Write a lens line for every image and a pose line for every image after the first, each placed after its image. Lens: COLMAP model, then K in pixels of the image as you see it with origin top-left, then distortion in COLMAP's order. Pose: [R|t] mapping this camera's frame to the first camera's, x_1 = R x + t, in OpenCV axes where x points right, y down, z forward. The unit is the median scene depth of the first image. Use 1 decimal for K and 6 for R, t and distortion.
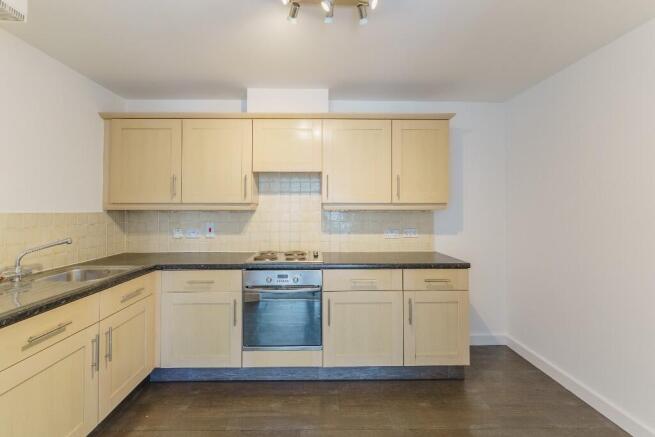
lens RADIAL K [[277.4, 0, 319.5], [0, 277.4, 205.7], [0, 0, 1]] dist [-0.001659, -0.000344]
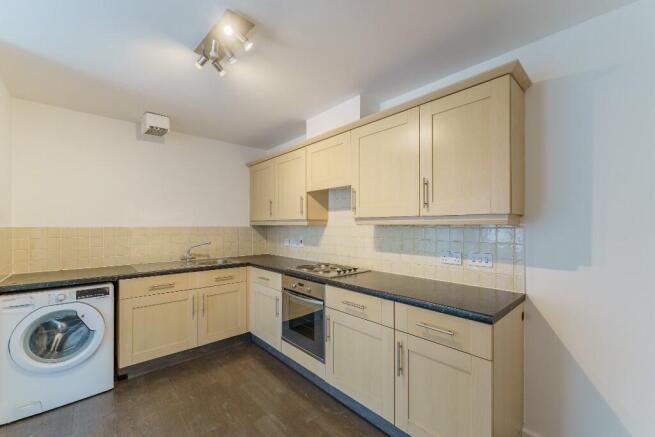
lens RADIAL K [[275.1, 0, 327.0], [0, 275.1, 225.4], [0, 0, 1]] dist [-0.000066, -0.000038]
pose [[0.648054, -0.000110, -0.761594, 0.689414], [0.012308, 0.999871, 0.010328, 0.005149], [0.761495, -0.016067, 0.647972, 0.326527]]
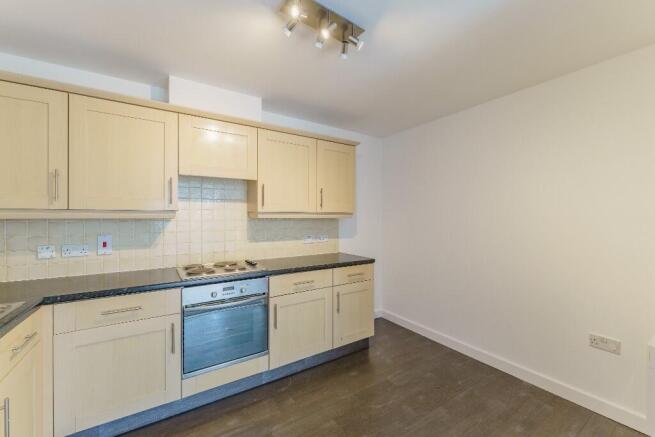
lens RADIAL K [[267.1, 0, 327.5], [0, 267.1, 218.5], [0, 0, 1]] dist [-0.001003, -0.000180]
pose [[0.843808, -0.001315, 0.536644, -0.300900], [-0.008977, 0.999823, 0.016564, -0.003269], [-0.536571, -0.018794, 0.843646, 0.046192]]
